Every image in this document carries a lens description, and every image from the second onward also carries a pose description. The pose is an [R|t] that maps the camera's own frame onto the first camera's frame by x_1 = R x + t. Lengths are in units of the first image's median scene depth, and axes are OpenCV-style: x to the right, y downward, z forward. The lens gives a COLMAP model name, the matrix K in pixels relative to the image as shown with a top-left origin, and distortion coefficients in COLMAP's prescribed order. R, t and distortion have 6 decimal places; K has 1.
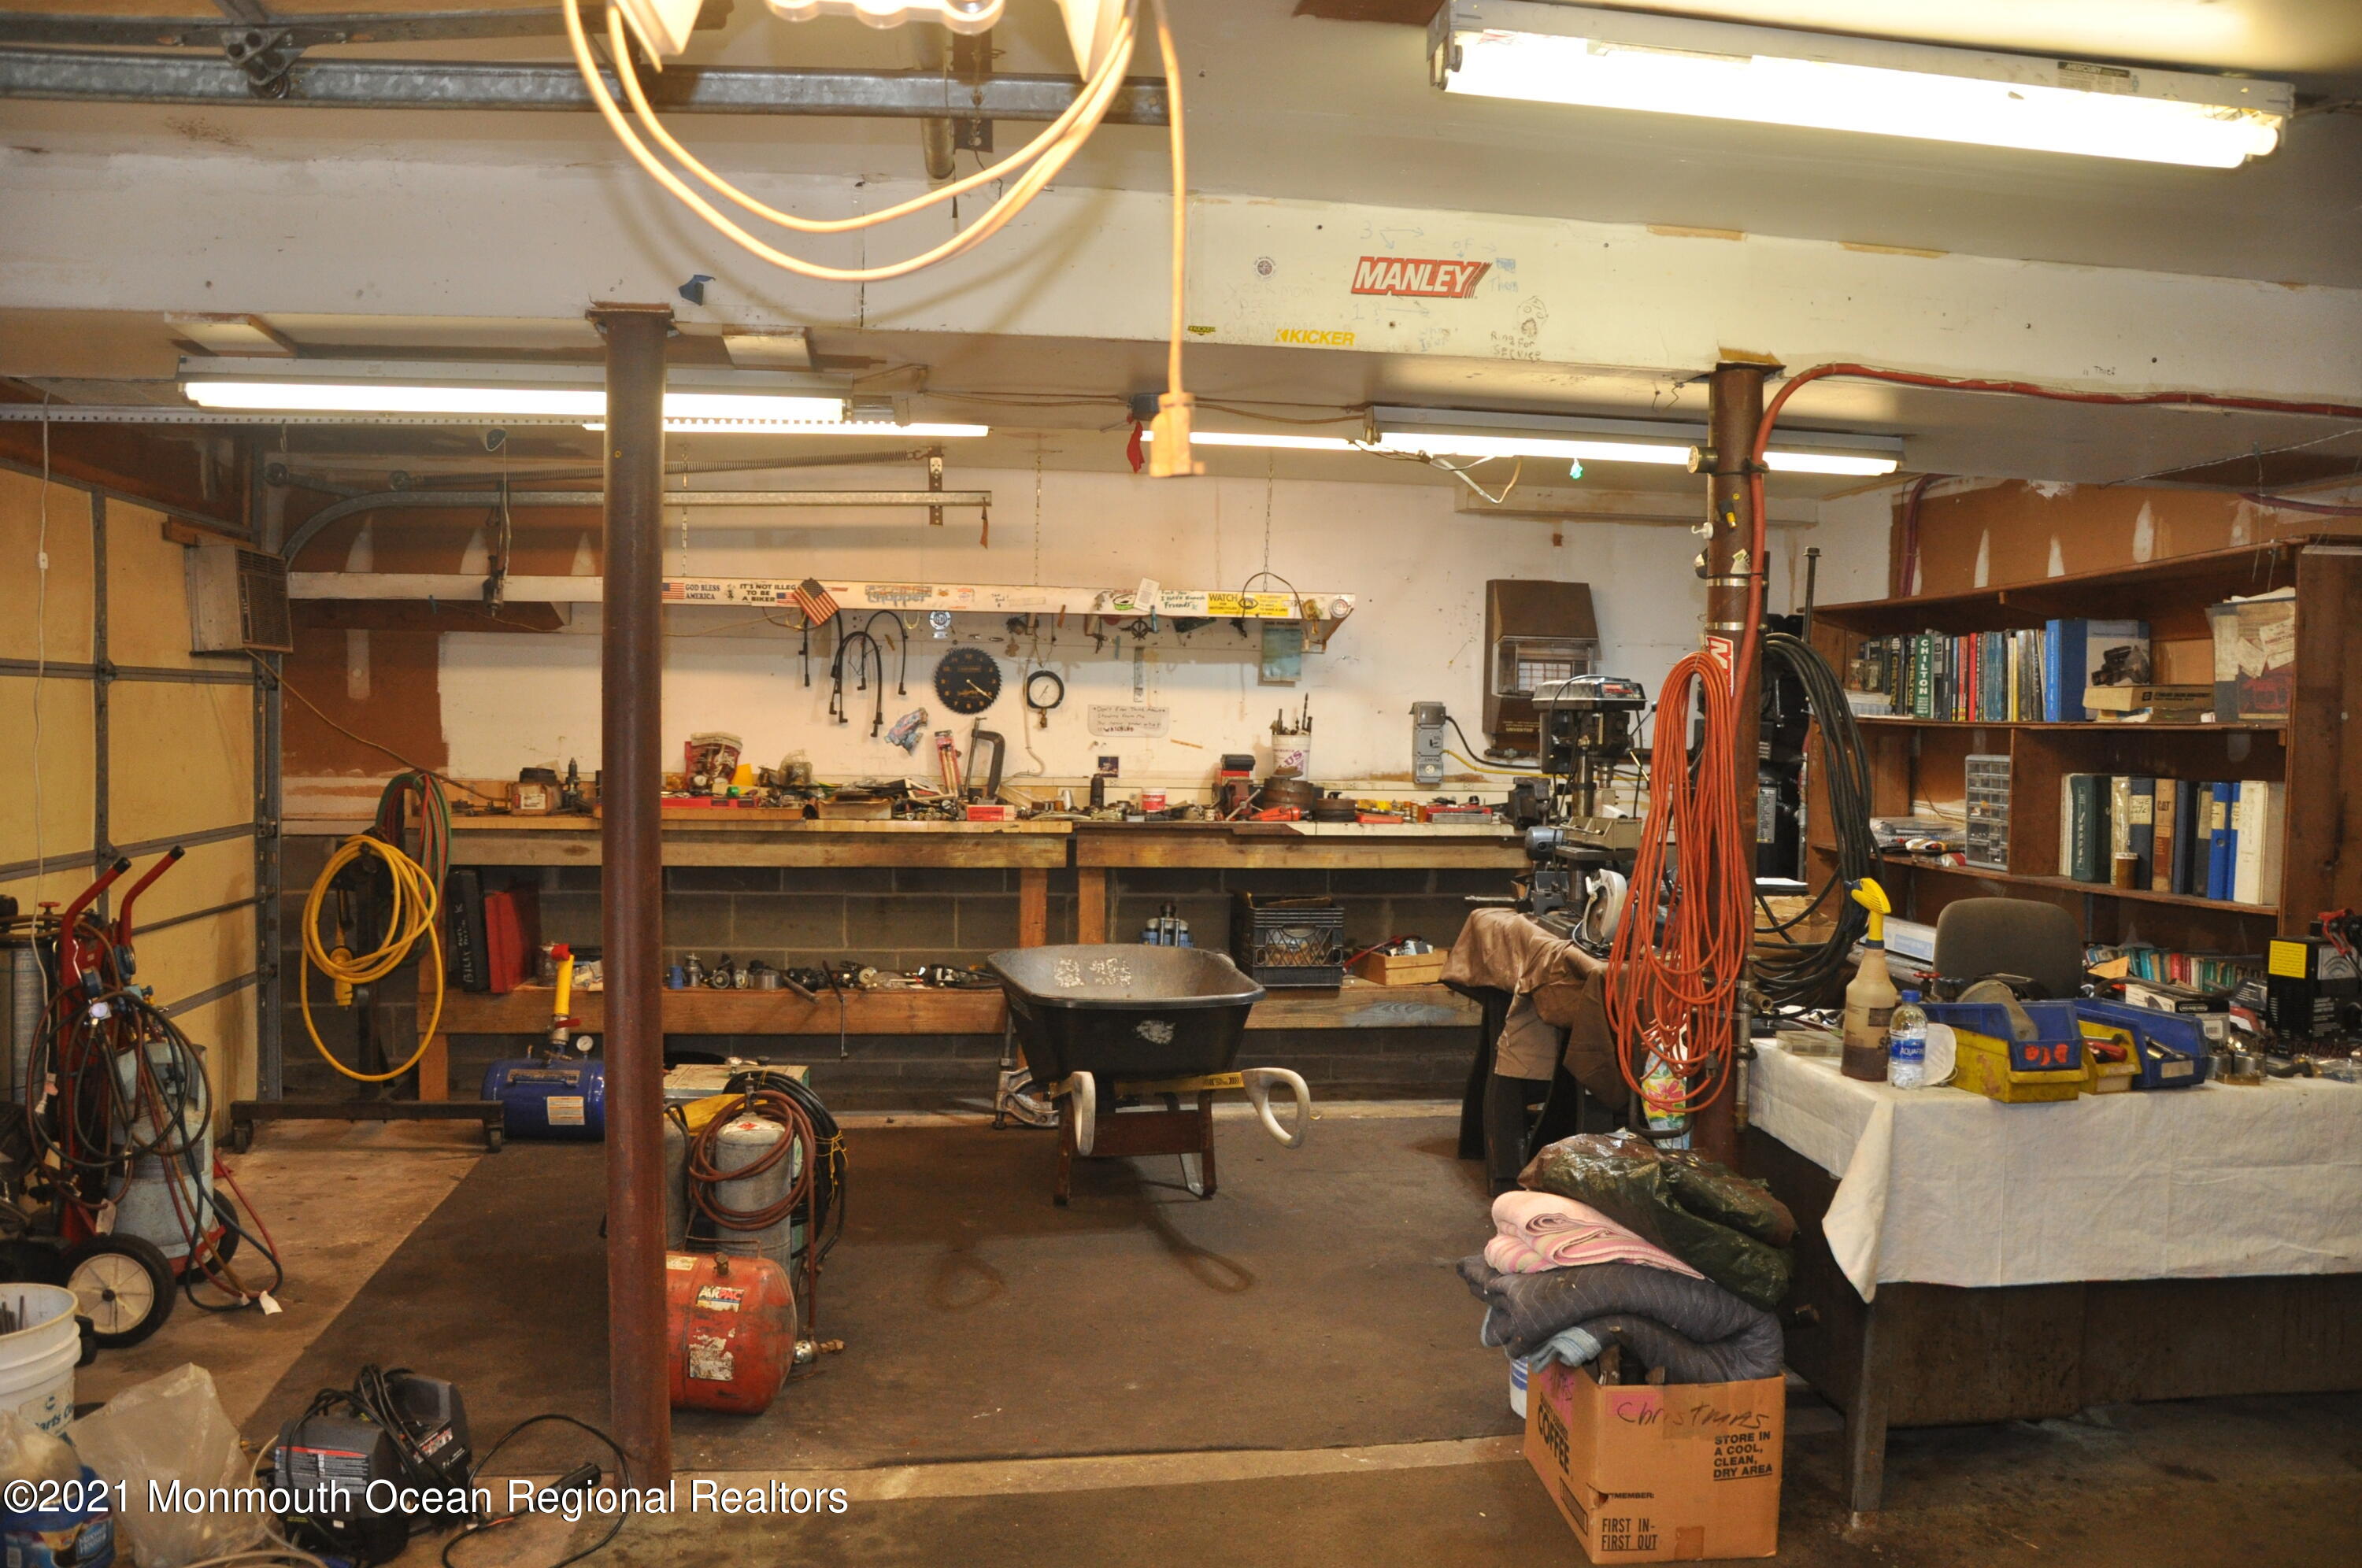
lens RADIAL K [[1831.9, 0, 1185.4], [0, 1831.9, 803.8], [0, 0, 1]] dist [-0.162698, 0.122358]
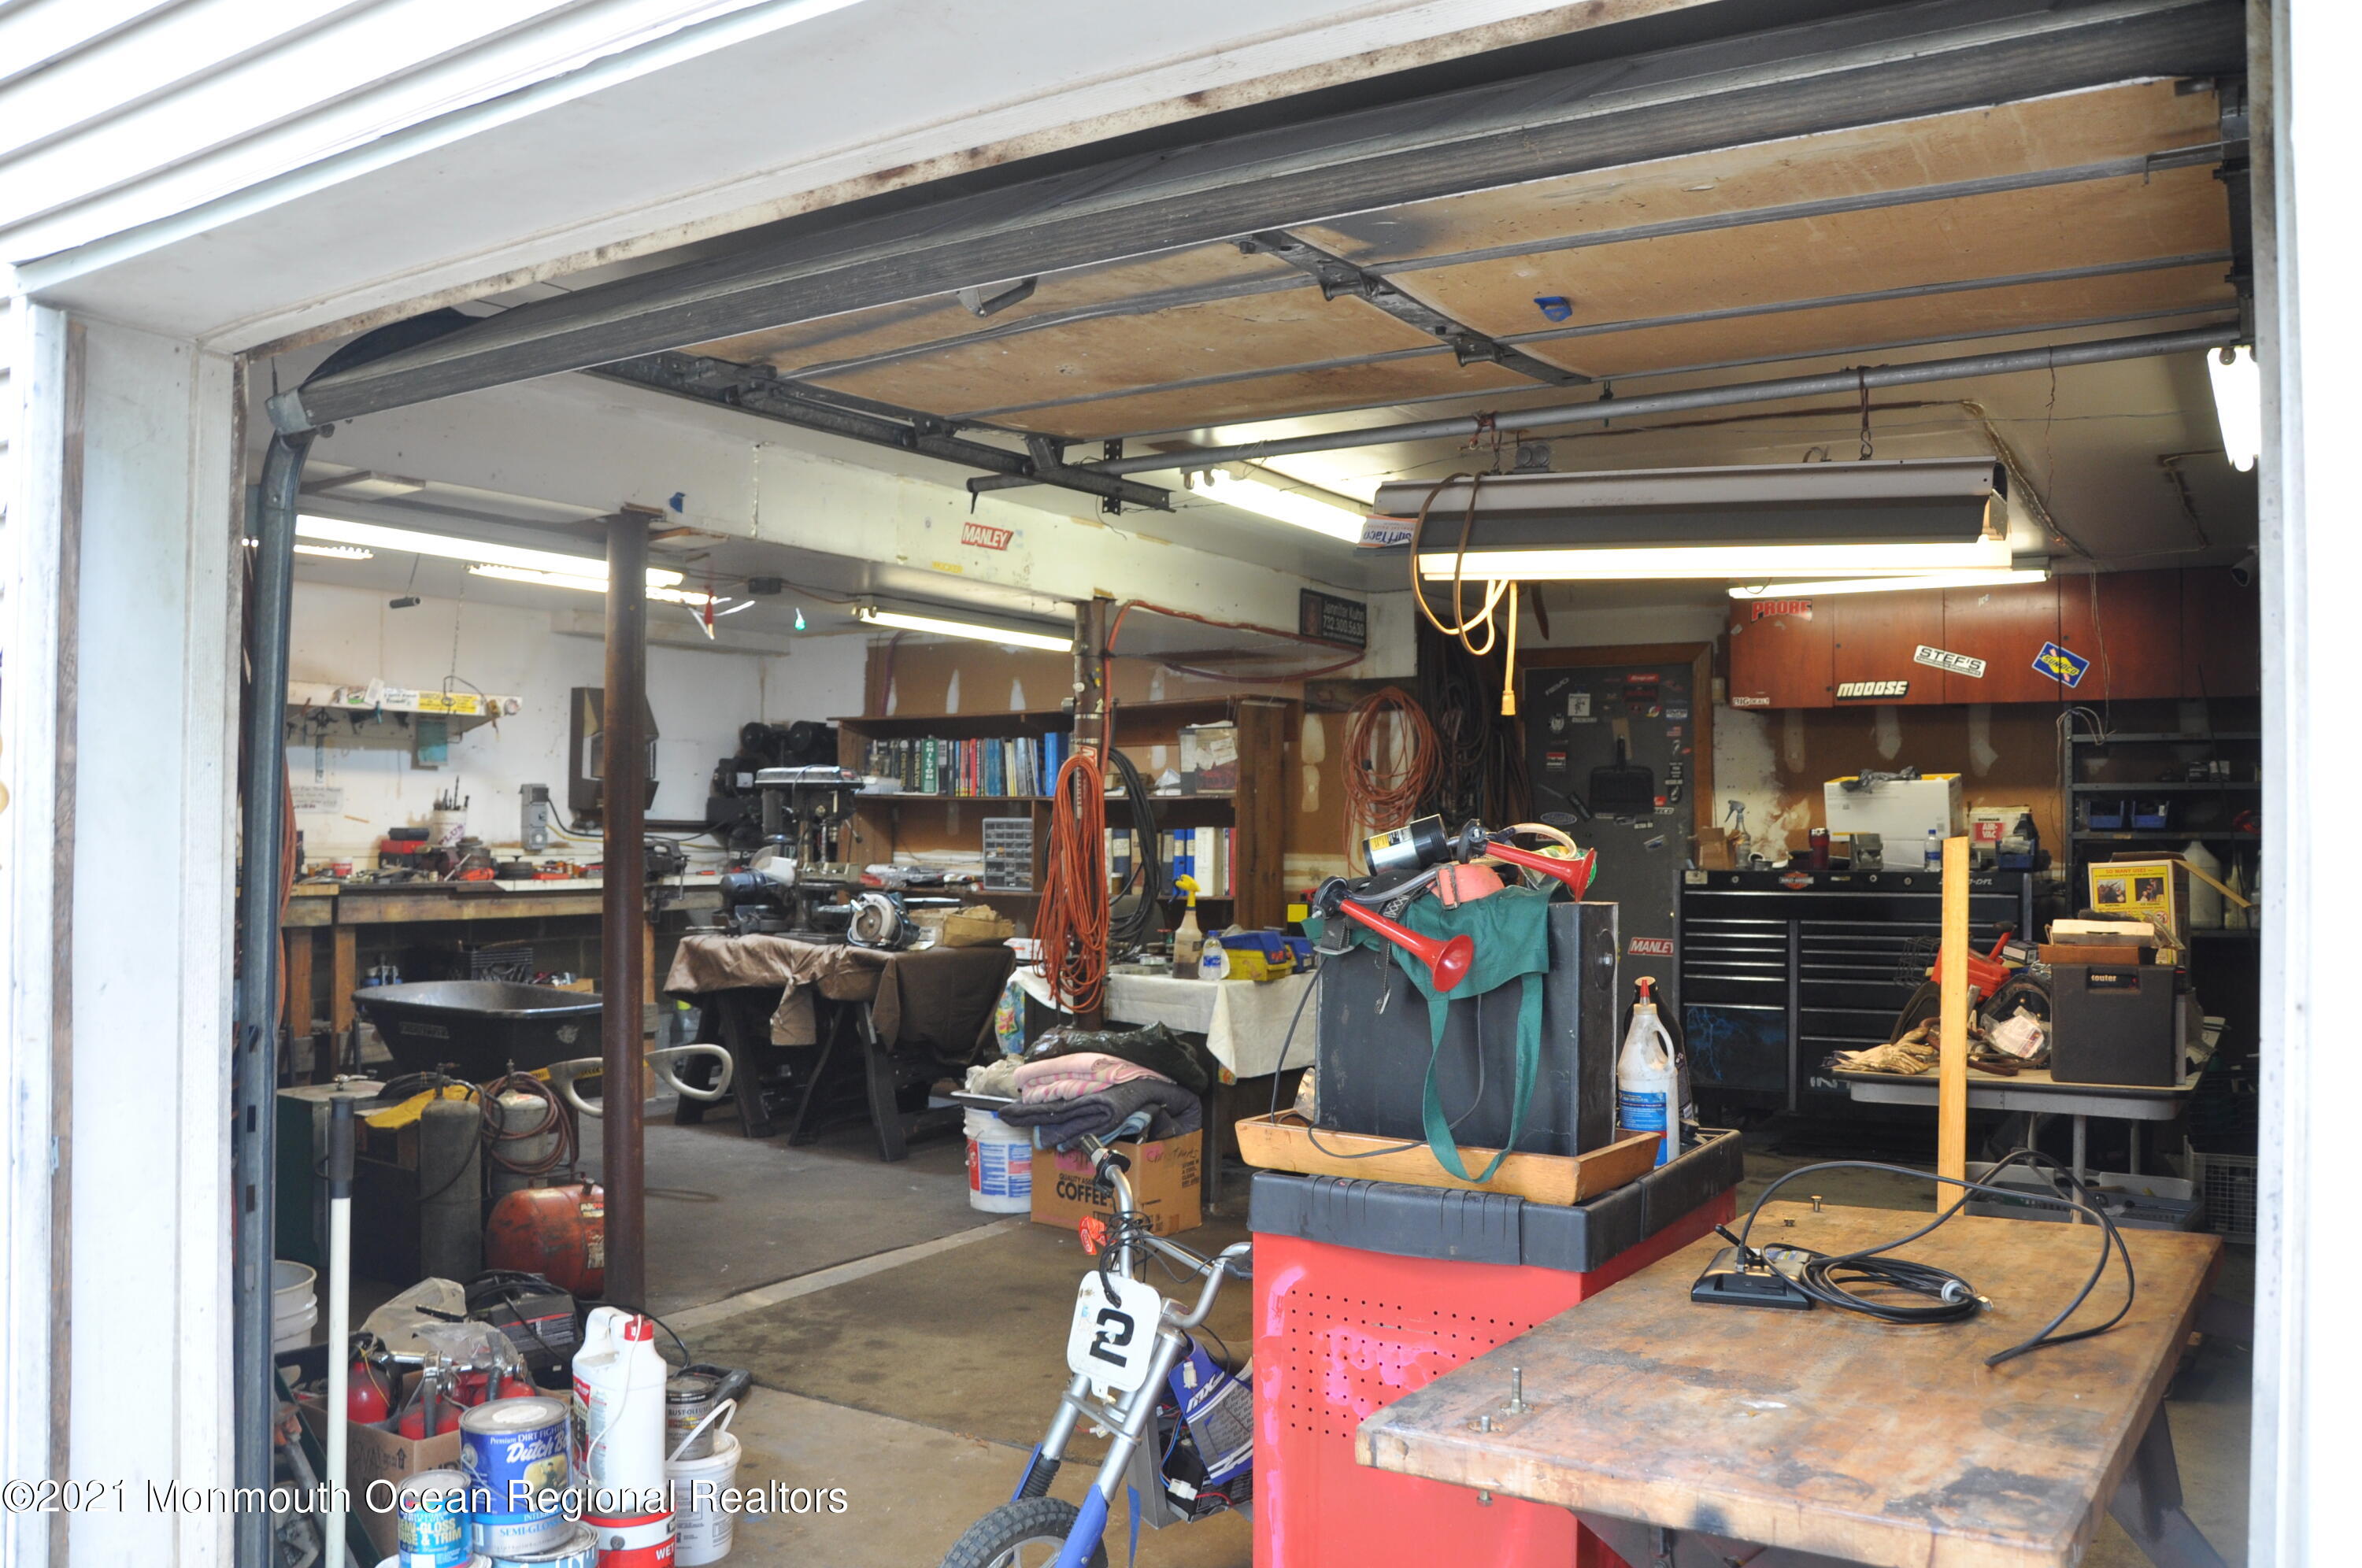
lens RADIAL K [[1831.9, 0, 1185.4], [0, 1831.9, 803.8], [0, 0, 1]] dist [-0.162698, 0.122358]
pose [[0.656355, -0.001814, 0.754450, -0.681800], [0.037849, 0.998817, -0.030526, 0.015932], [-0.753502, 0.048591, 0.655647, -0.179102]]
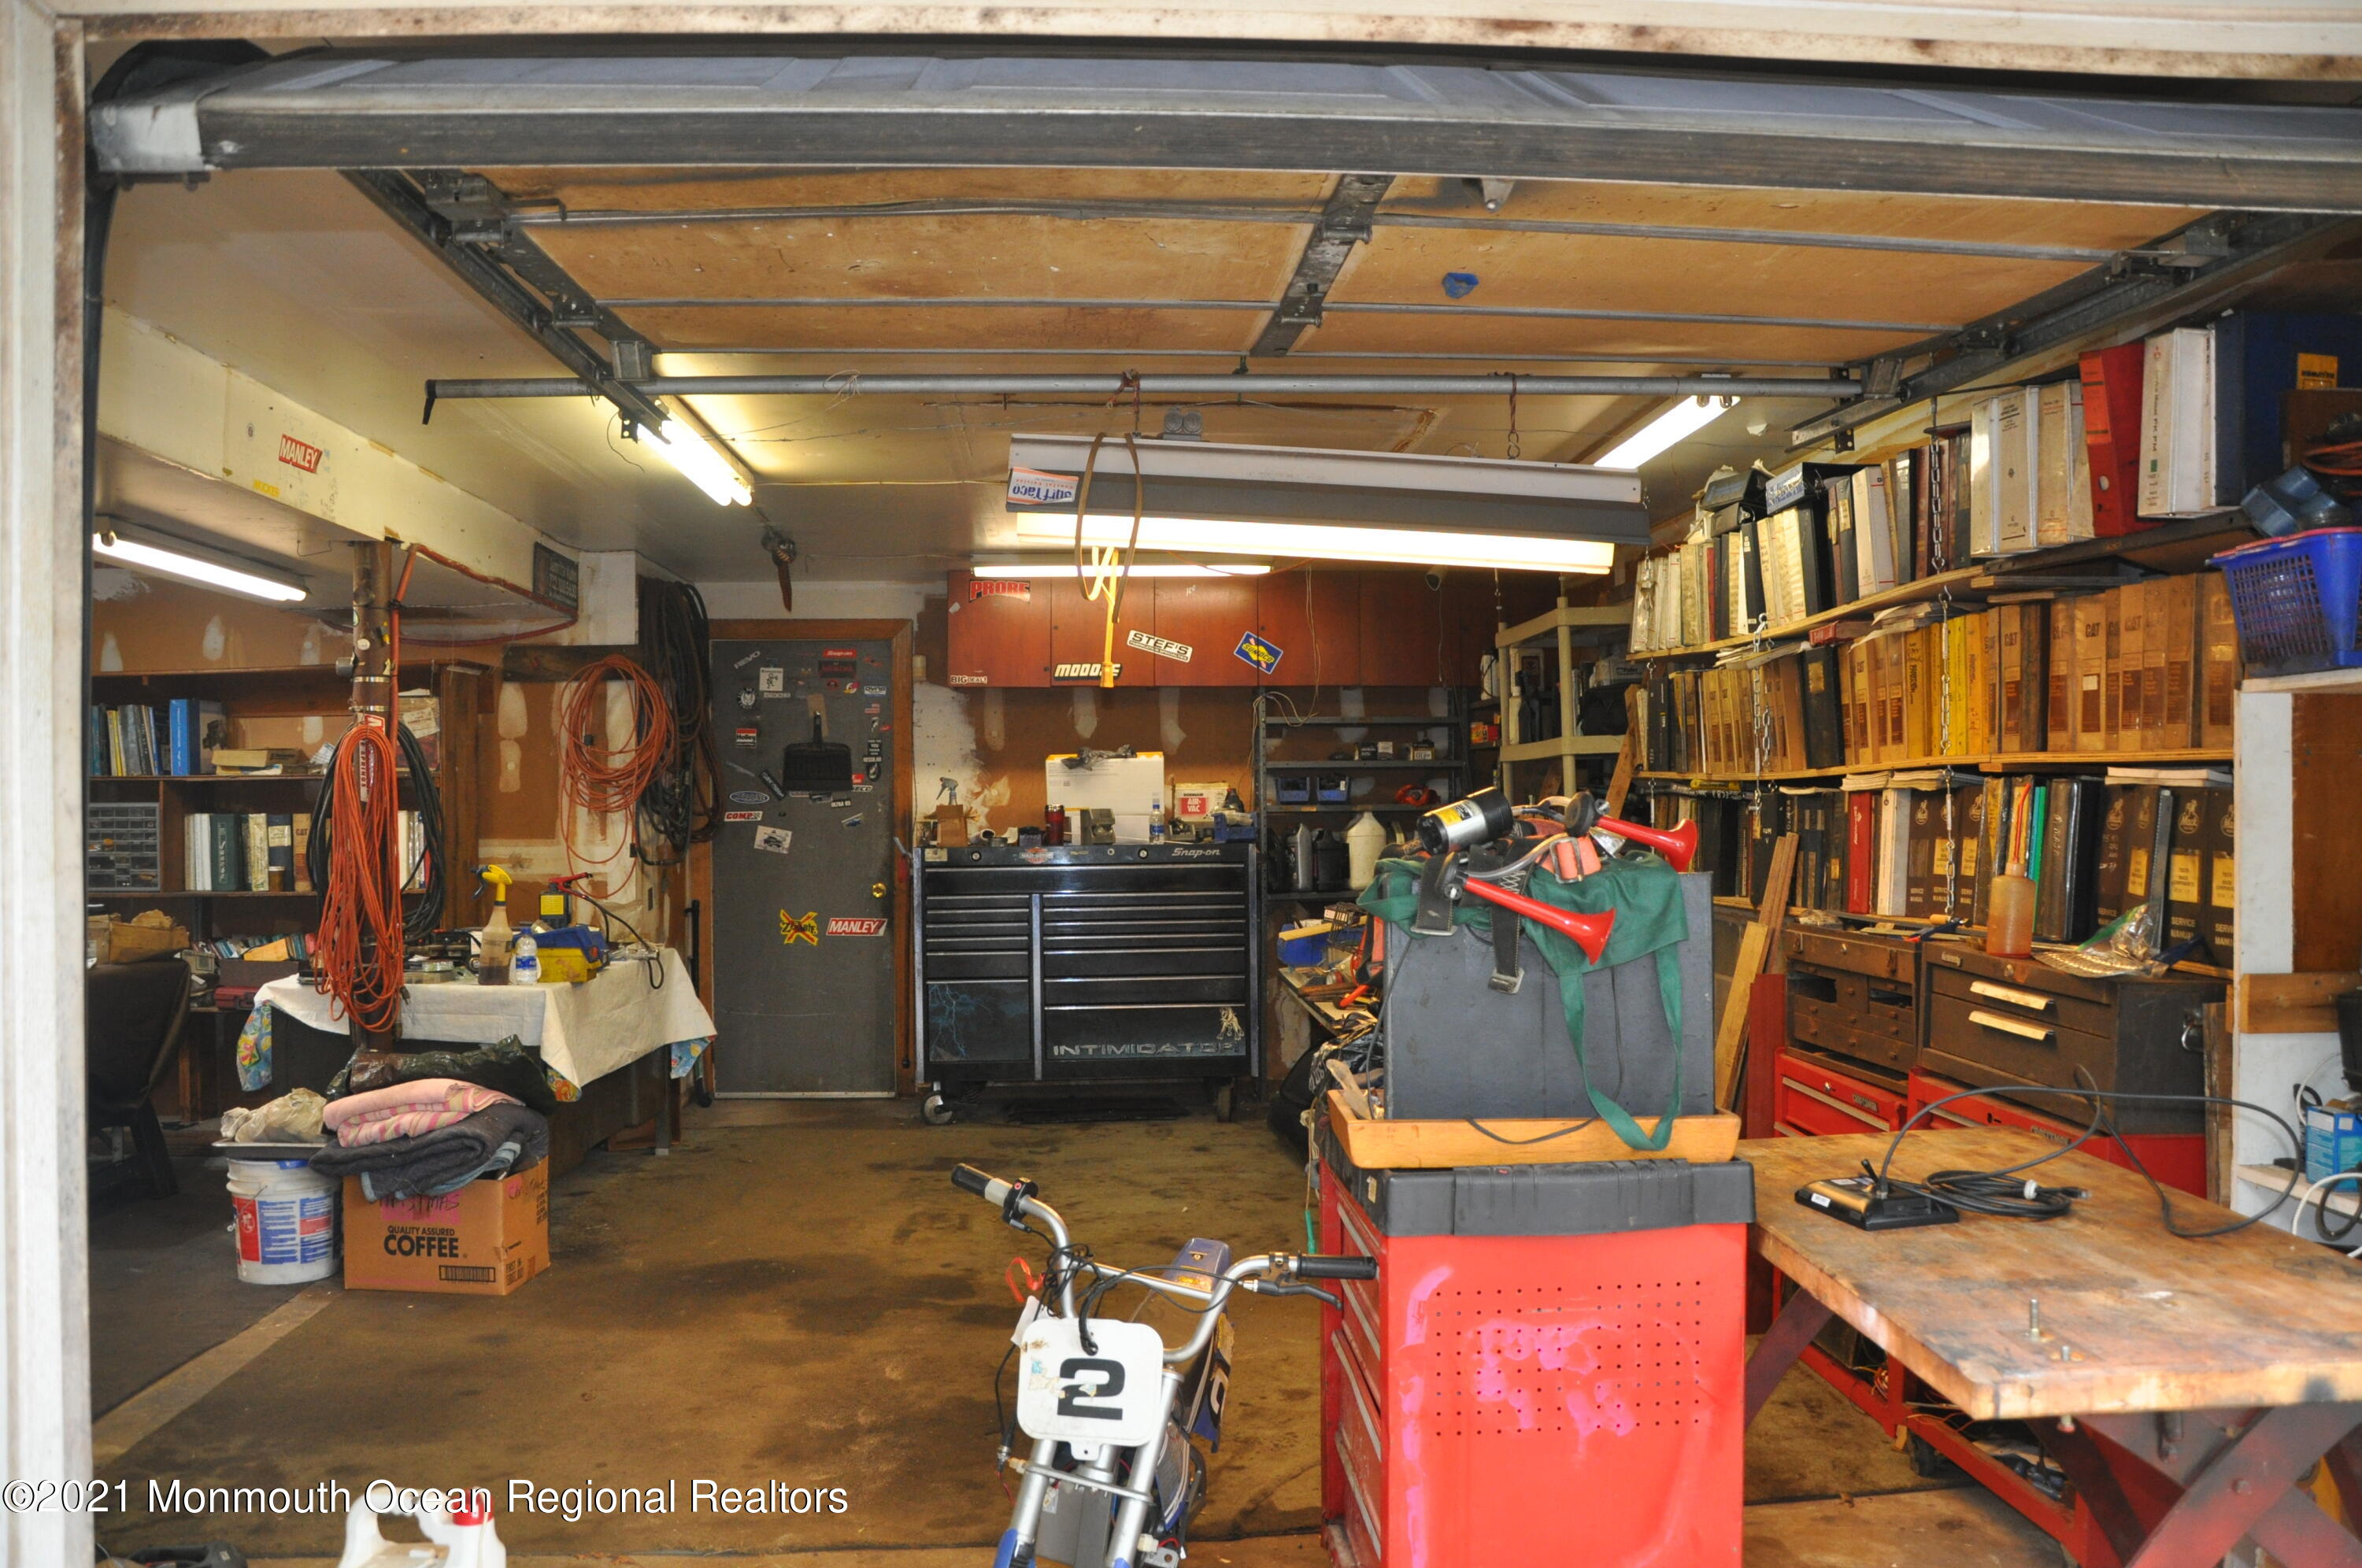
lens RADIAL K [[1831.9, 0, 1185.4], [0, 1831.9, 803.8], [0, 0, 1]] dist [-0.162698, 0.122358]
pose [[0.093739, -0.014537, 0.995491, -0.753491], [0.052479, 0.998575, 0.009640, 0.001816], [-0.994213, 0.051339, 0.094368, 0.125807]]
